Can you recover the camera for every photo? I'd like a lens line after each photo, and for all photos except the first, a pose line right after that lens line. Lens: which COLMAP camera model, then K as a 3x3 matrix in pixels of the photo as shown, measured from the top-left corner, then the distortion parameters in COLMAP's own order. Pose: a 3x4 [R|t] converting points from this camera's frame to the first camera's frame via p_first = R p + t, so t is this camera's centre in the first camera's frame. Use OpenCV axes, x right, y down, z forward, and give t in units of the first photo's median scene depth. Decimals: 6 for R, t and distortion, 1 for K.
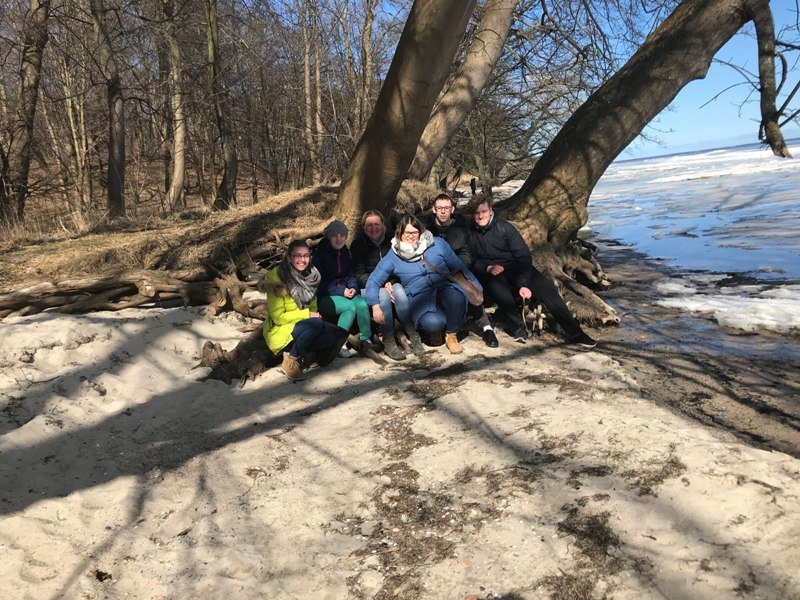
lens RADIAL K [[649.7, 0, 397.0], [0, 649.7, 305.0], [0, 0, 1]] dist [0.069699, -0.115811]
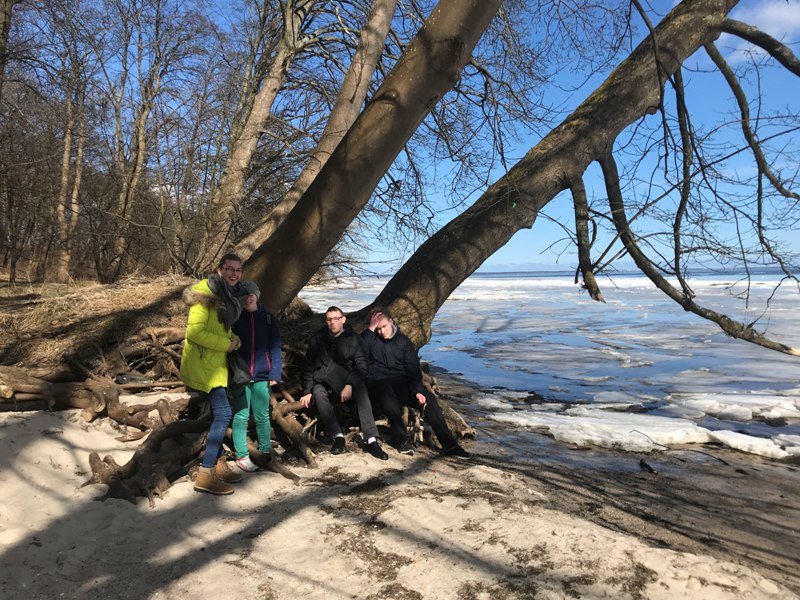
lens RADIAL K [[655.2, 0, 400.0], [0, 655.2, 300.0], [0, 0, 1]] dist [0.015710, 0.010140]
pose [[0.929547, 0.090474, 0.357431, -0.208963], [-0.031118, 0.985218, -0.168456, -0.008978], [-0.367388, 0.145465, 0.918622, 0.006715]]
